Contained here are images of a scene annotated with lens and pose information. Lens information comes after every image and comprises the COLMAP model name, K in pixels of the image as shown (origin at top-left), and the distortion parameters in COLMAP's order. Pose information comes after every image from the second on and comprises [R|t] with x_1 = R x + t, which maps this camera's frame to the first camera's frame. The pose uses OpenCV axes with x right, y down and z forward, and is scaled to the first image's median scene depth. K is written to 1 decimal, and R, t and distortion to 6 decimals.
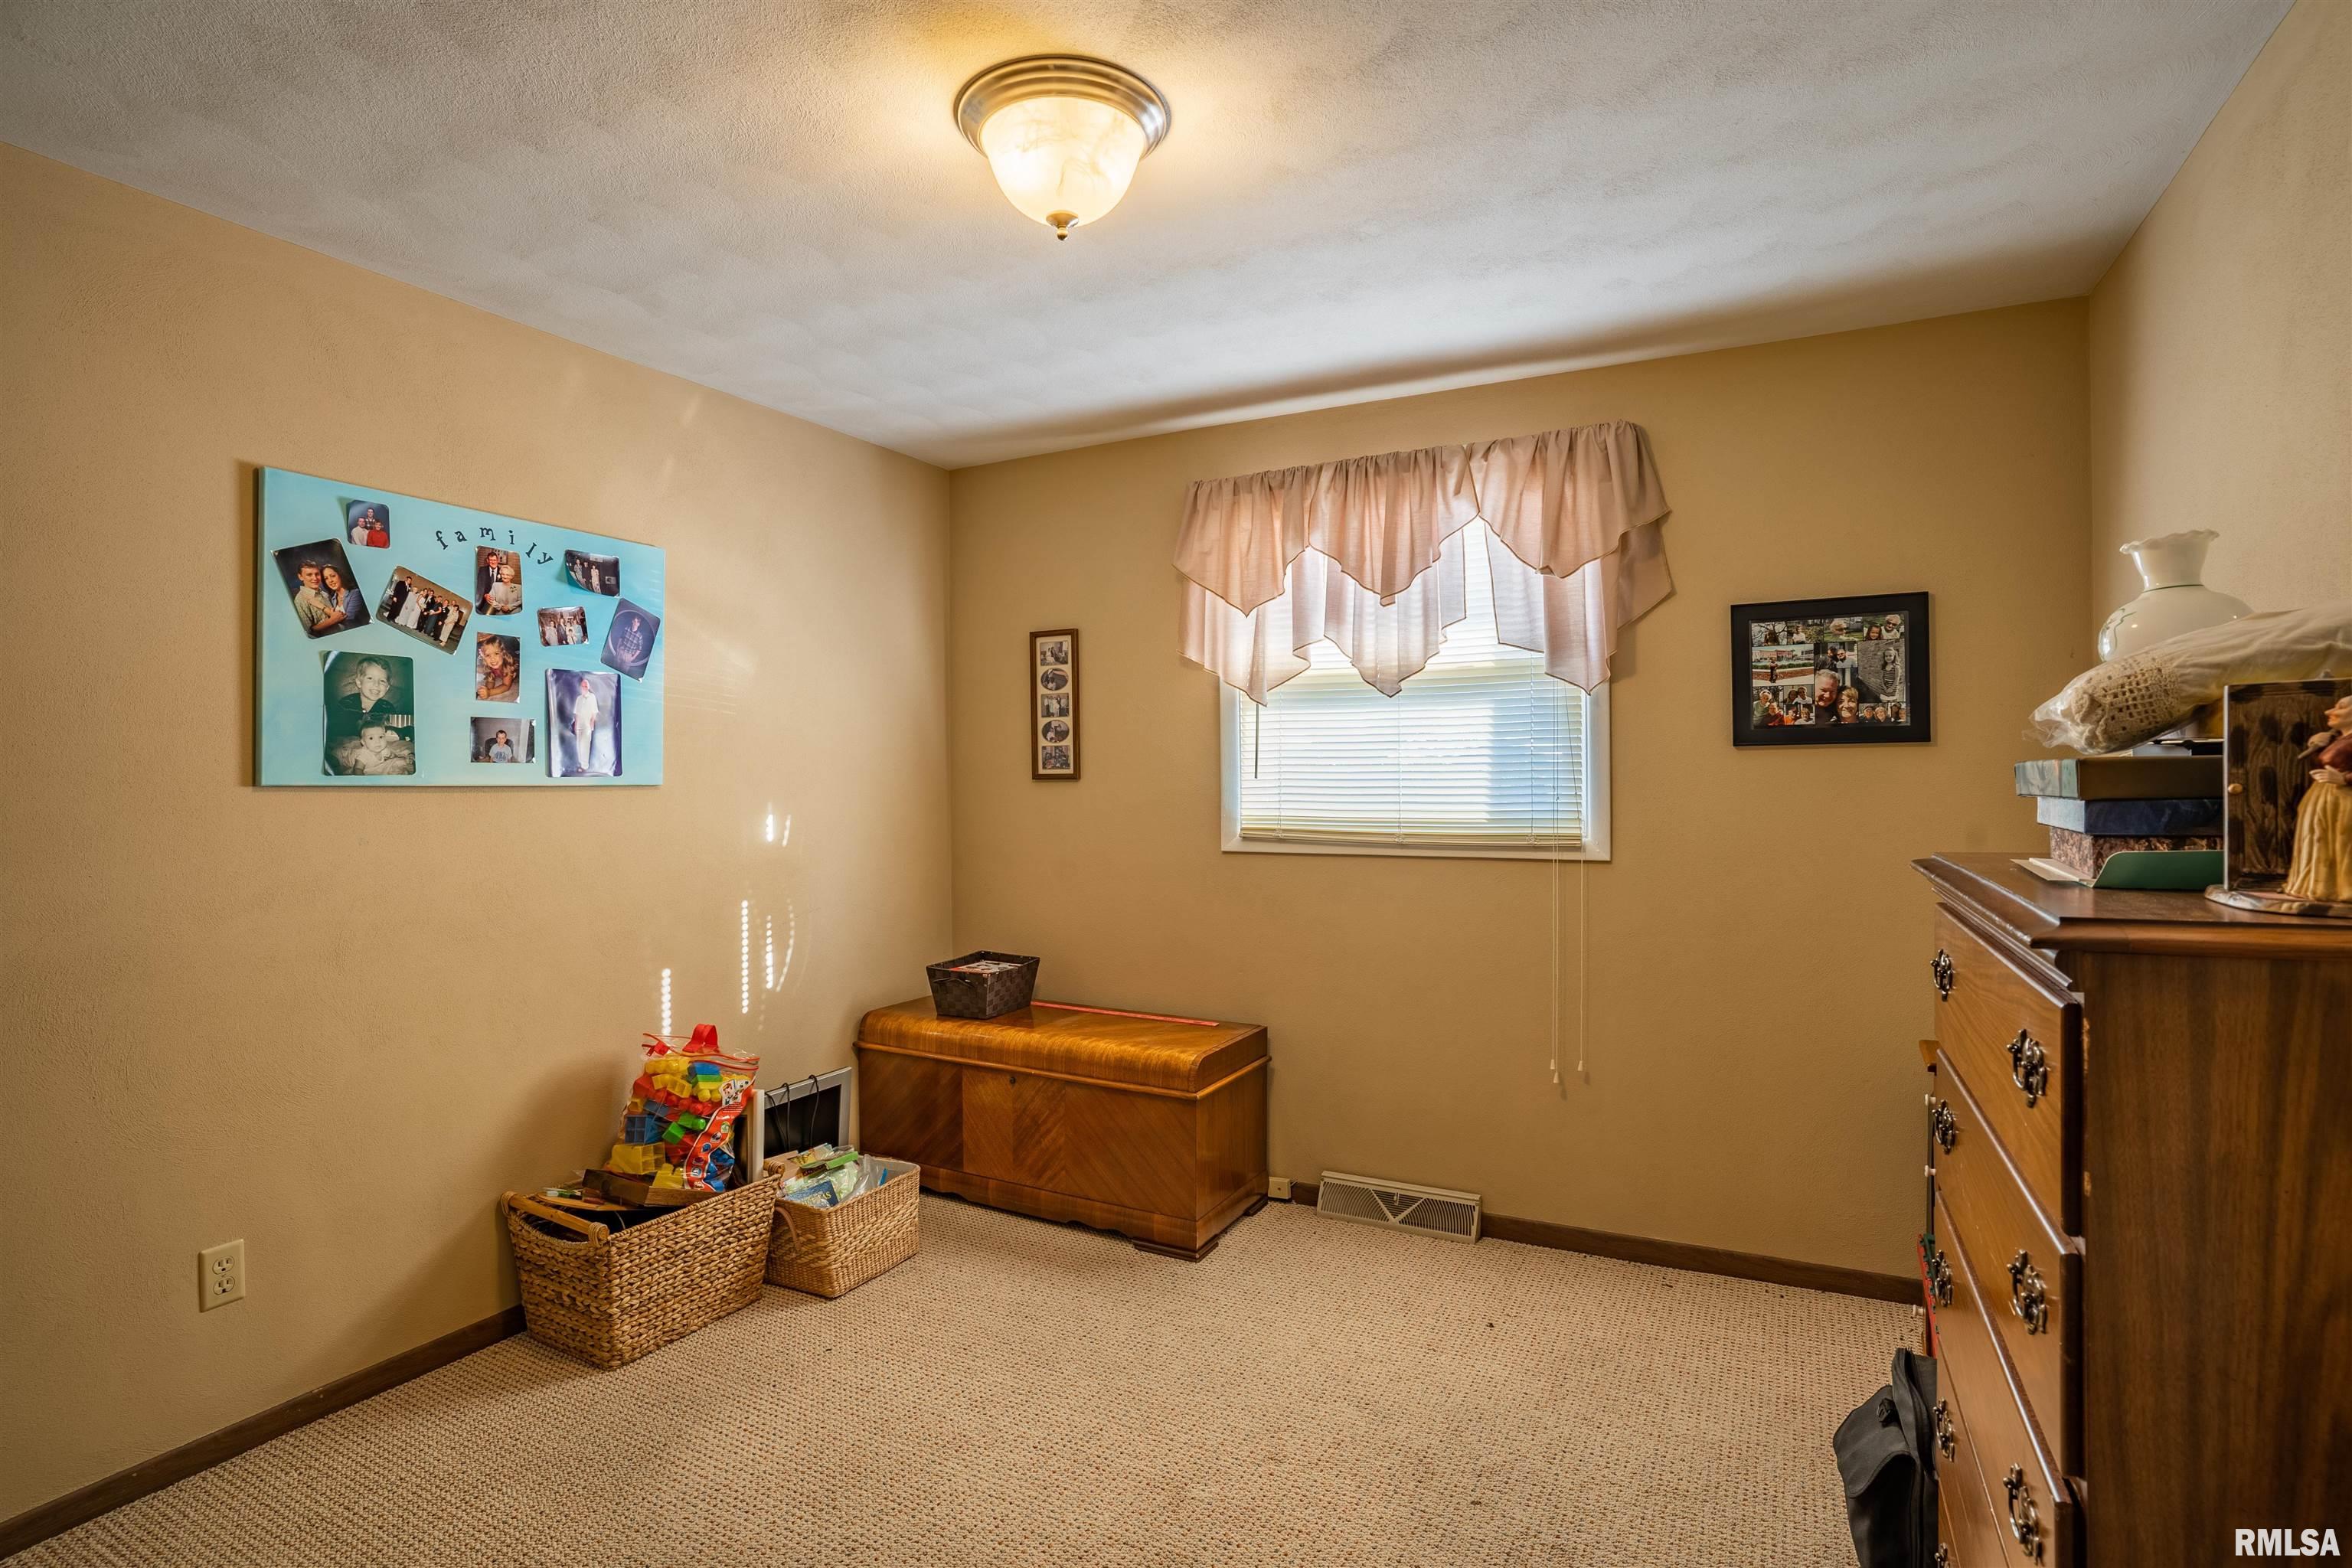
lens RADIAL K [[1166.6, 0, 1176.1], [0, 1166.6, 773.2], [0, 0, 1]] dist [-0.076084, 0.032874]
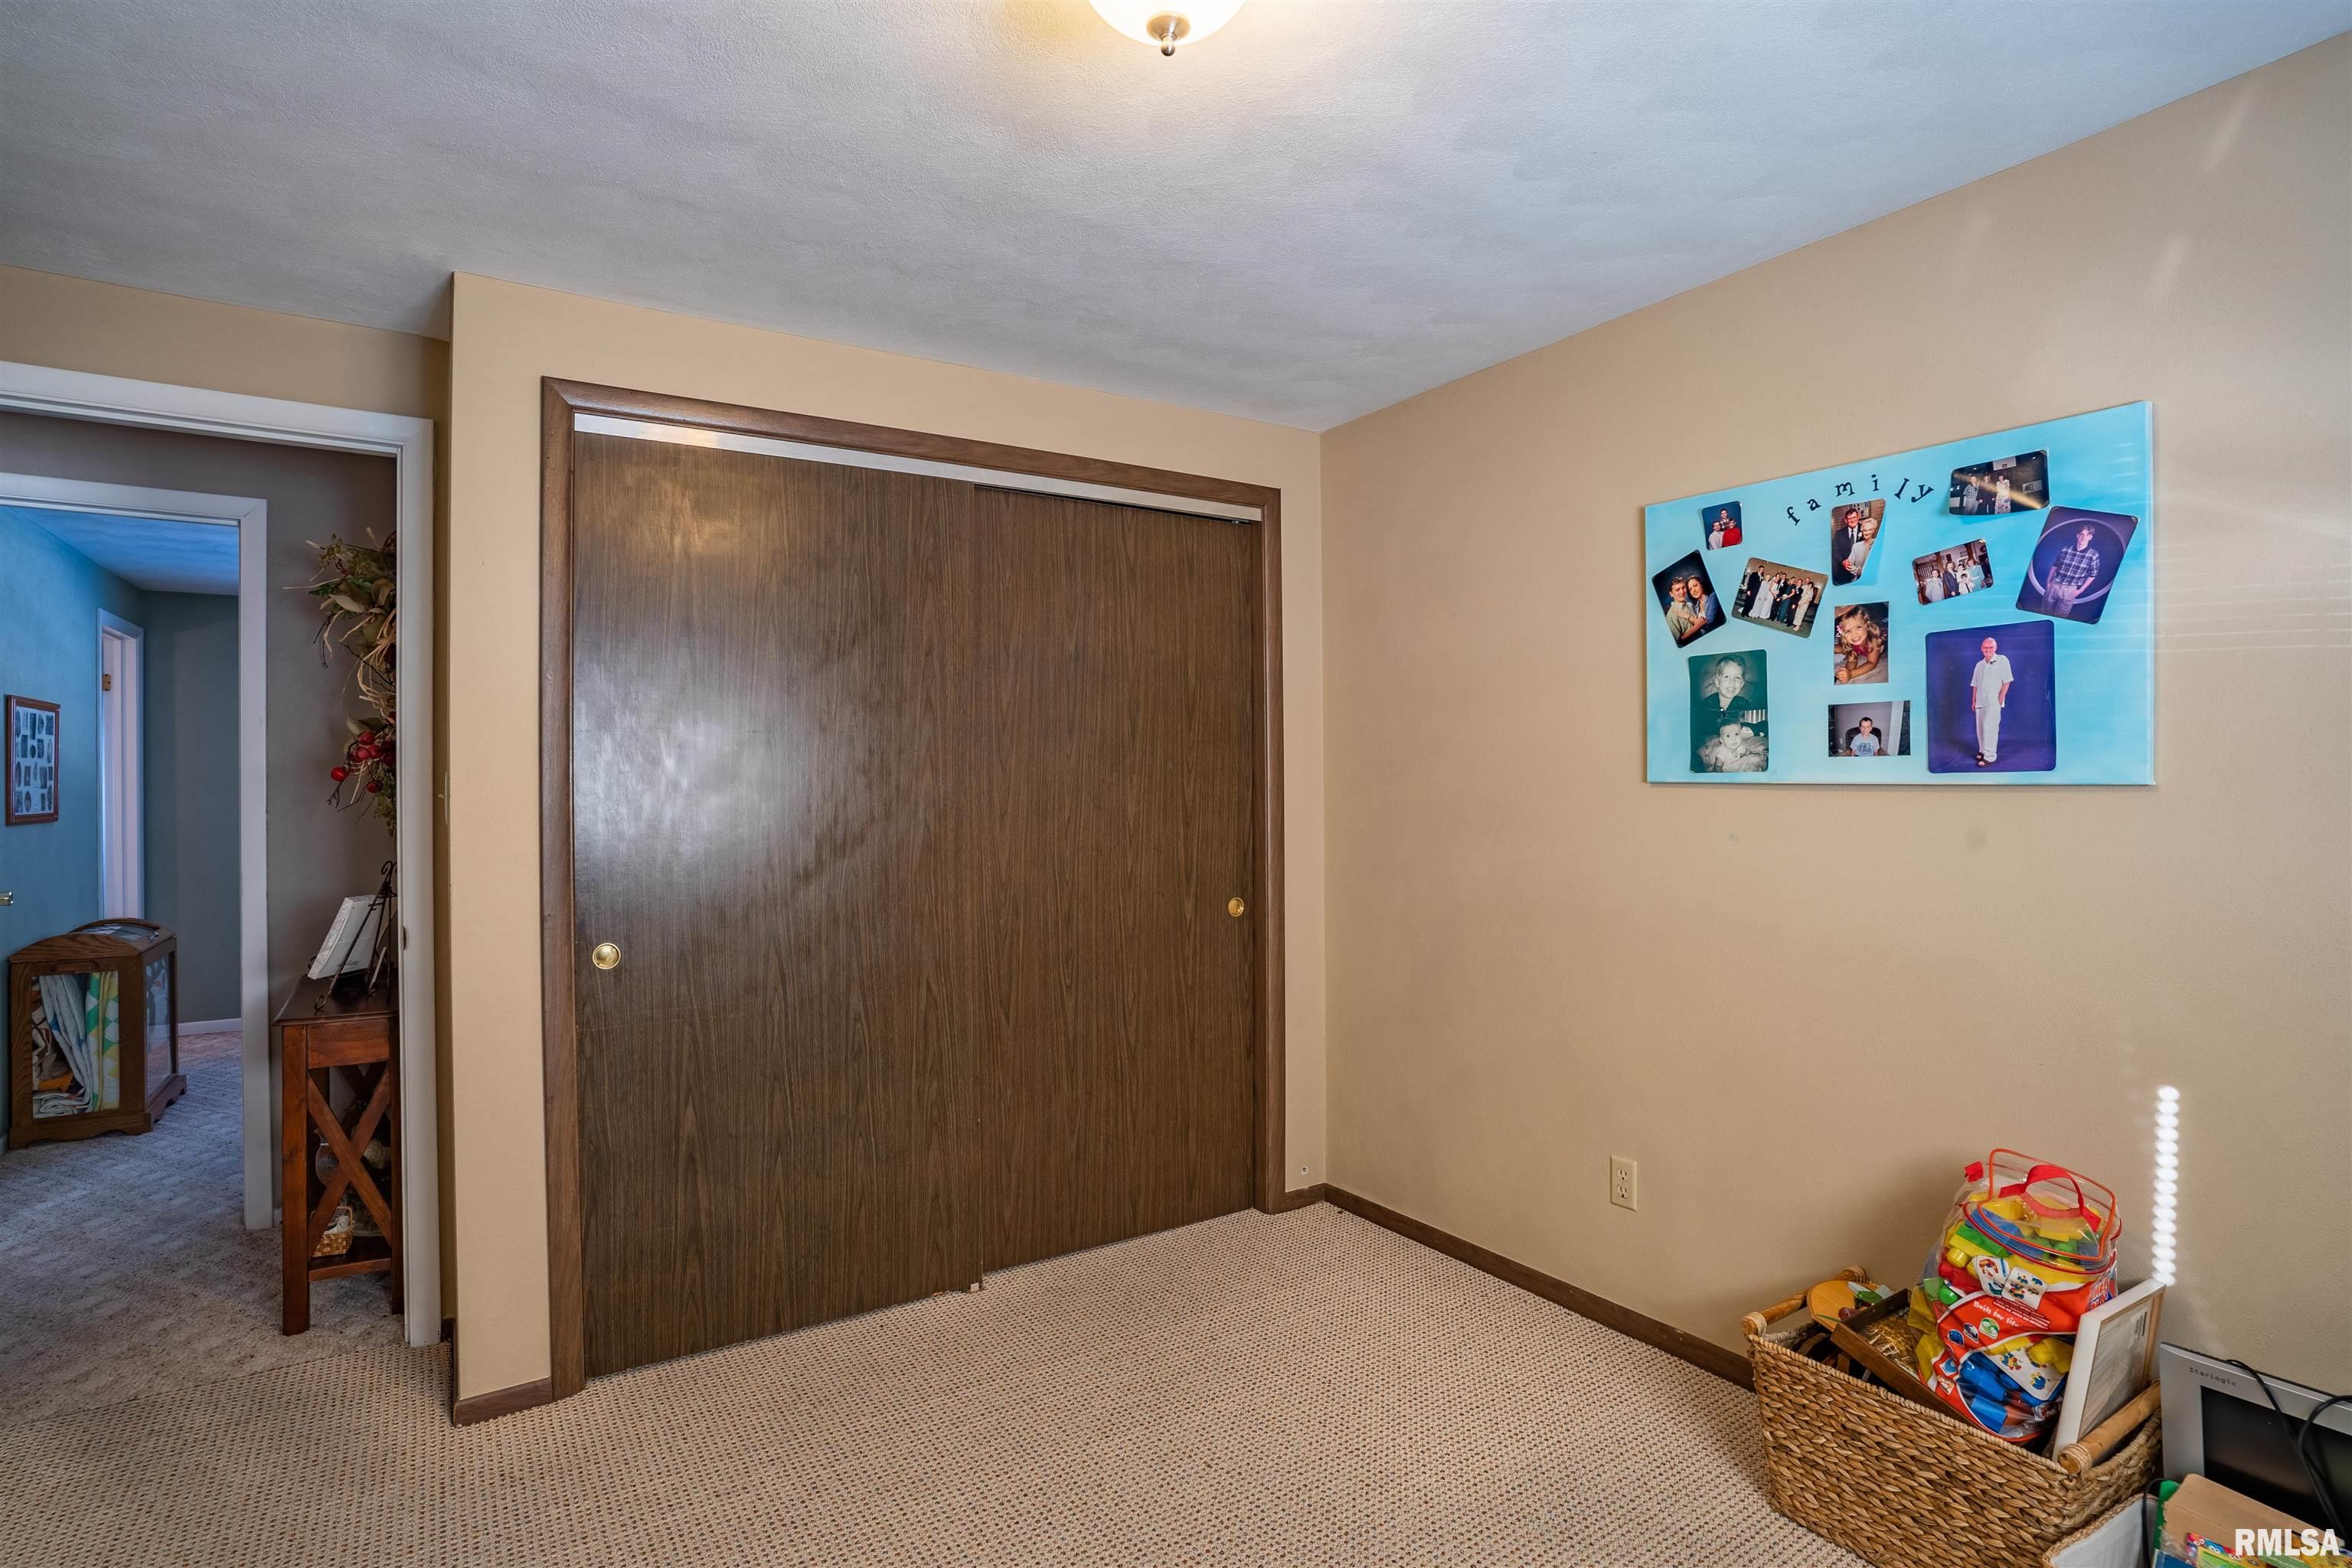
lens RADIAL K [[1166.6, 0, 1176.1], [0, 1166.6, 773.2], [0, 0, 1]] dist [-0.076084, 0.032874]
pose [[-0.492538, -0.001069, -0.870290, 0.407351], [0.007830, 0.999953, -0.005660, 0.004214], [0.870256, -0.009602, -0.492506, 1.031422]]
